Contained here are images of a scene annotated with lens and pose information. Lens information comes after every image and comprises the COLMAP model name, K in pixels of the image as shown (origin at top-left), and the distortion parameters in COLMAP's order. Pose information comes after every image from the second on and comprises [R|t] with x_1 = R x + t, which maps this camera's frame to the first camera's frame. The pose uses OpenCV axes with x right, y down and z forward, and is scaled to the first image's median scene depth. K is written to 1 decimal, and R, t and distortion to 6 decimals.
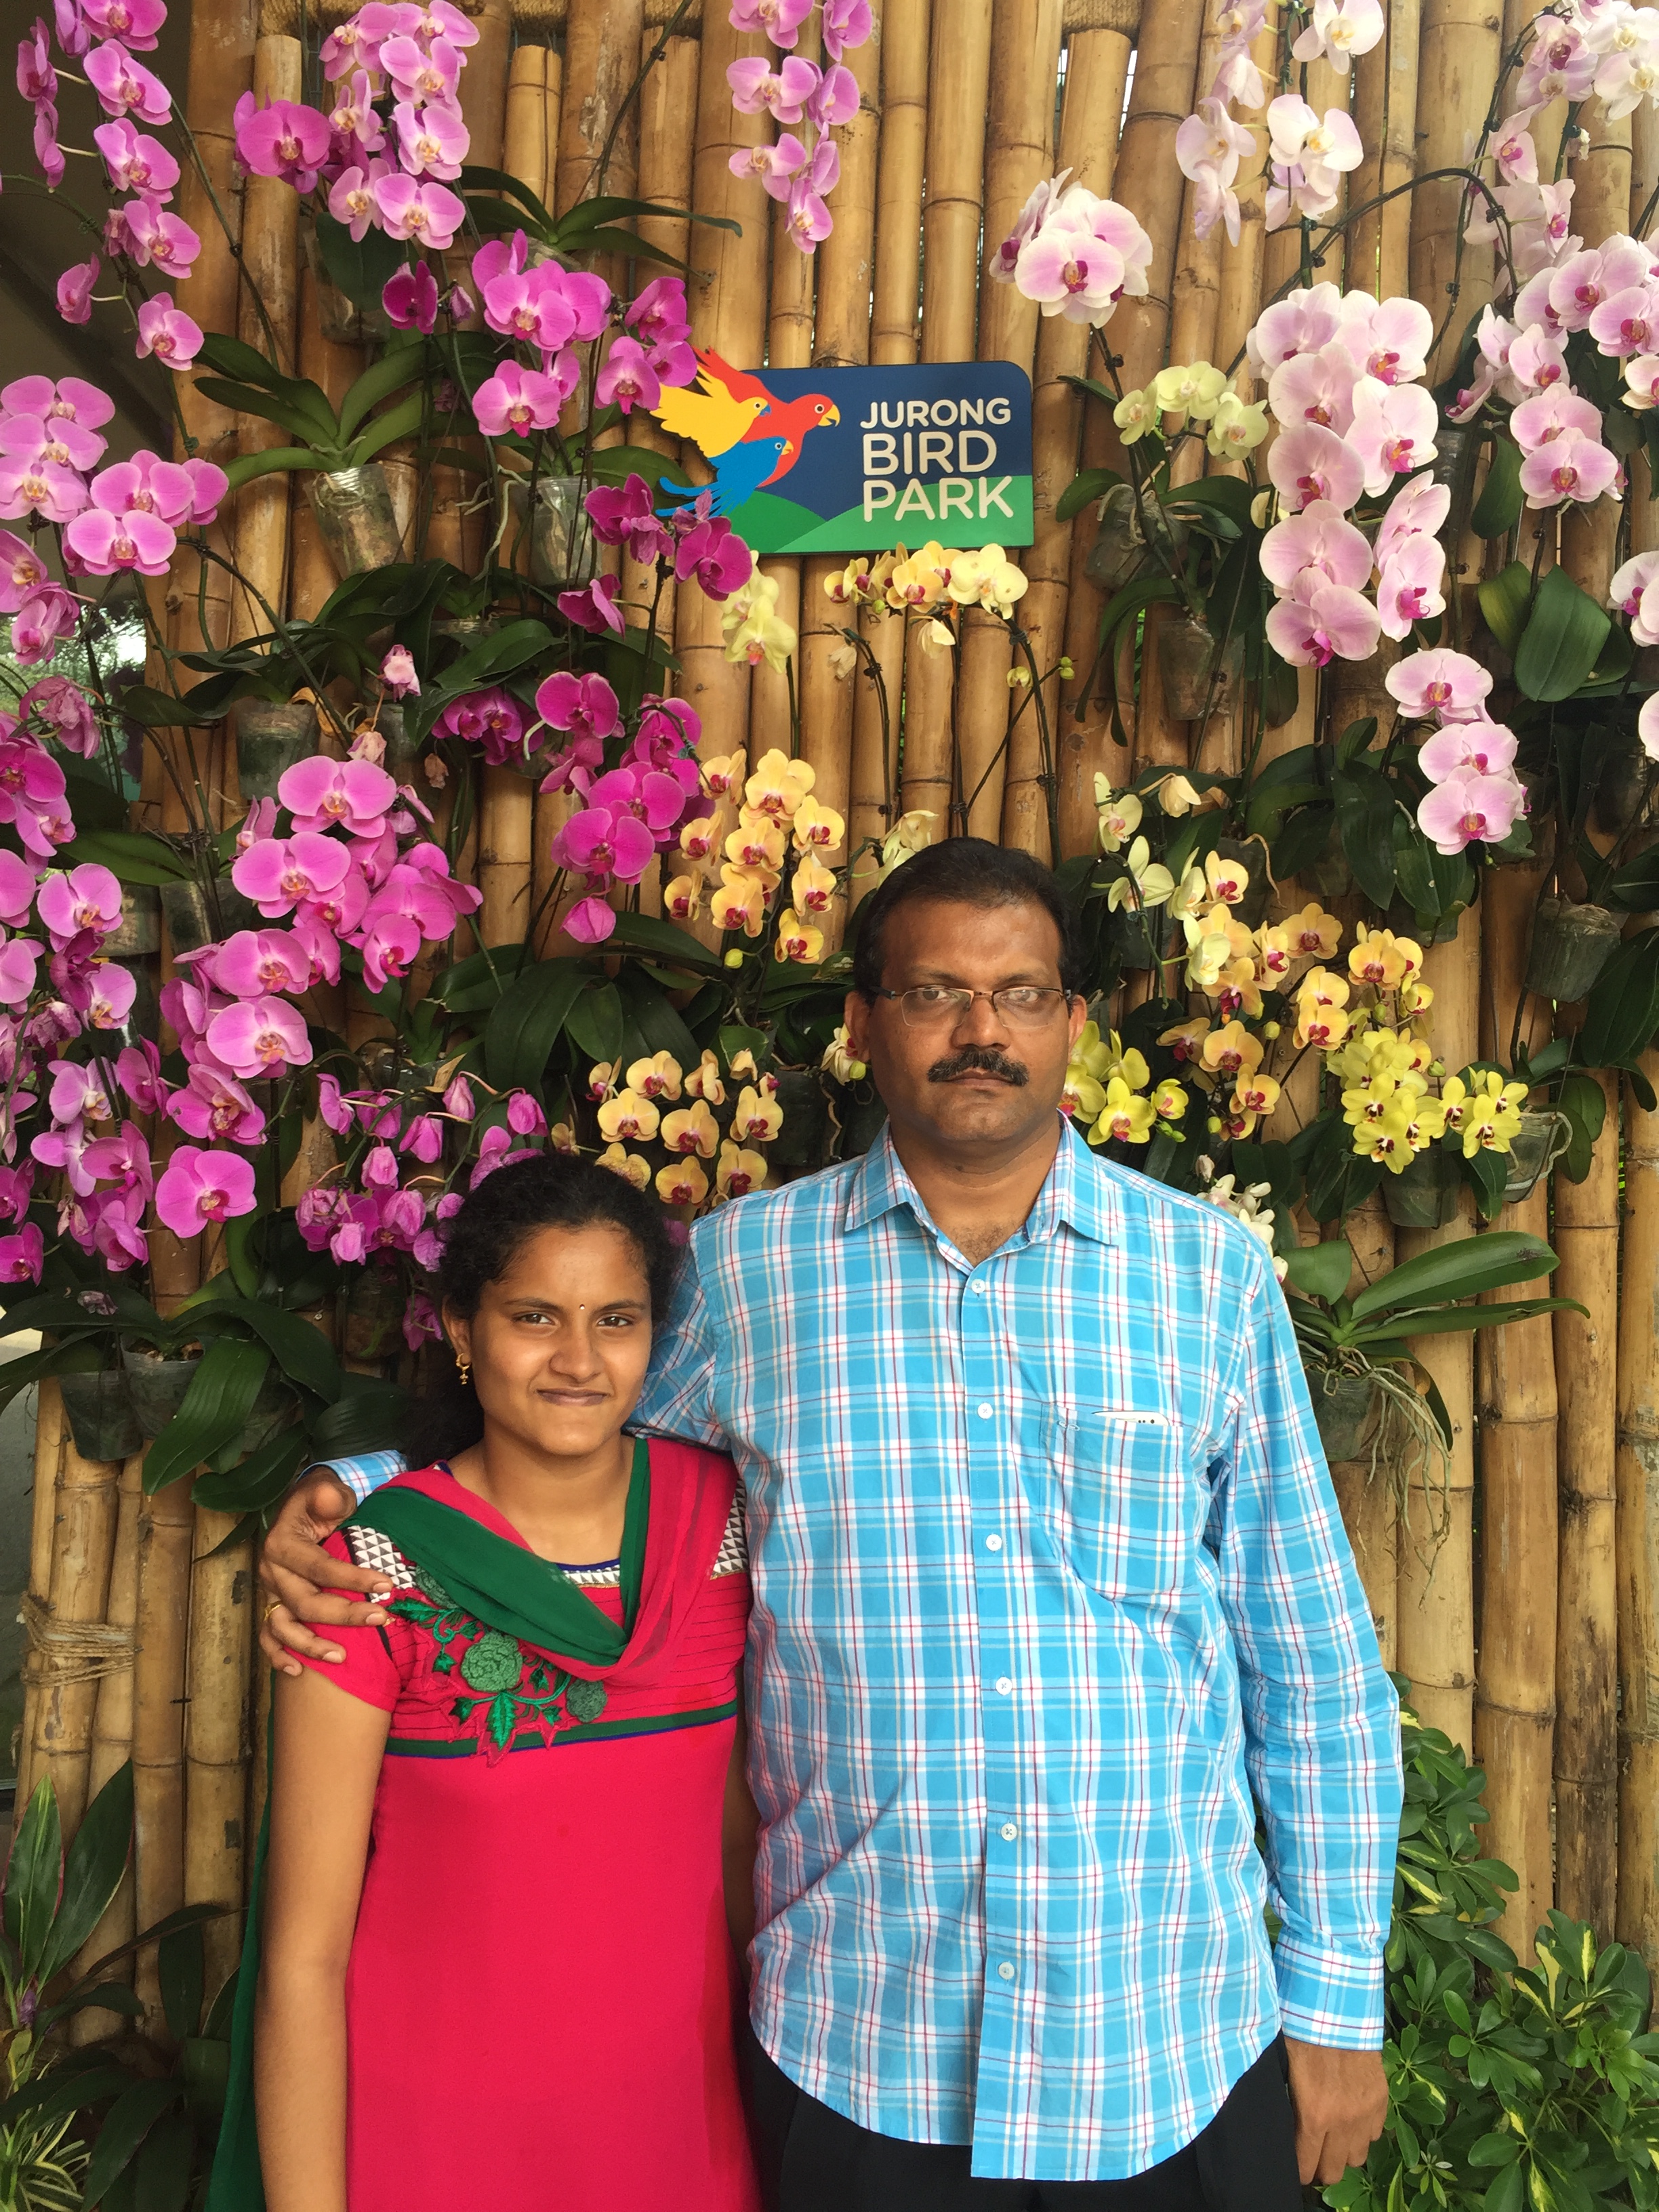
lens RADIAL K [[2092.6, 0, 873.6], [0, 2092.6, 976.3], [0, 0, 1]] dist [0.055683, -0.095246]
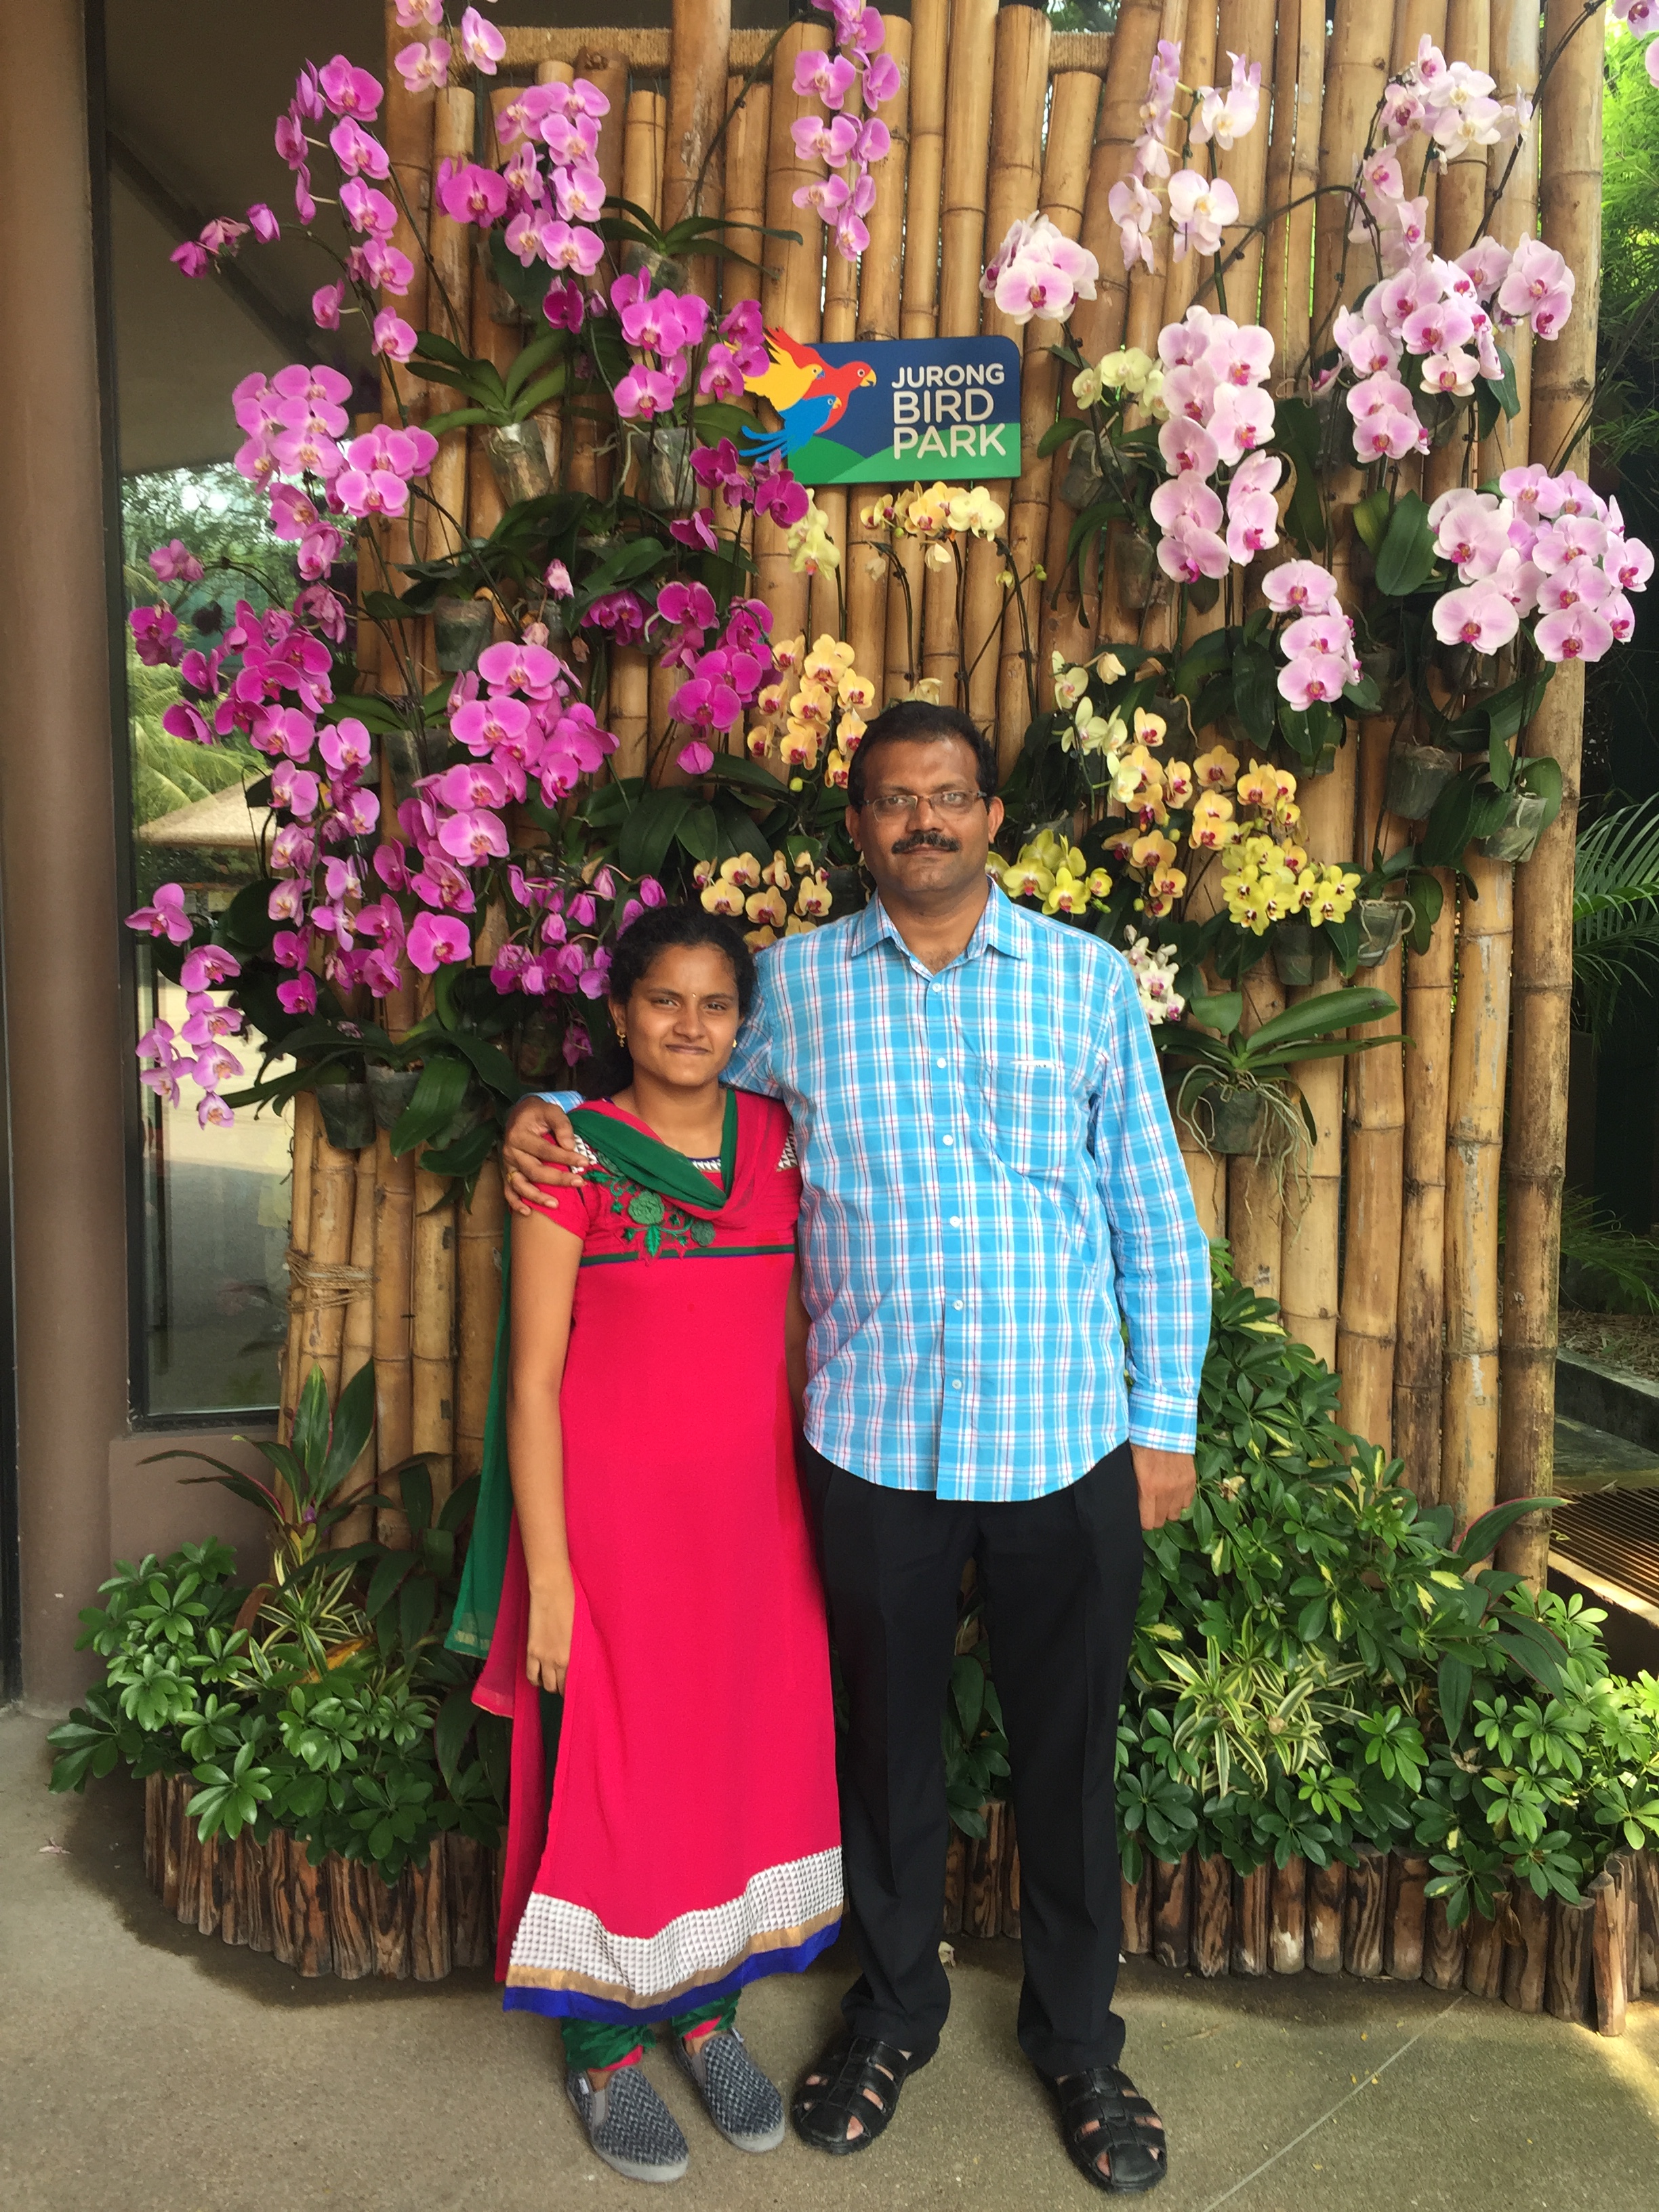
lens RADIAL K [[2356.8, 0, 868.2], [0, 2356.8, 1033.9], [0, 0, 1]] dist [0.067166, -0.184379]
pose [[0.998953, 0.004590, -0.045524, 0.054262], [-0.000765, 0.996493, 0.083668, 0.025019], [0.045748, -0.083545, 0.995453, -0.588623]]
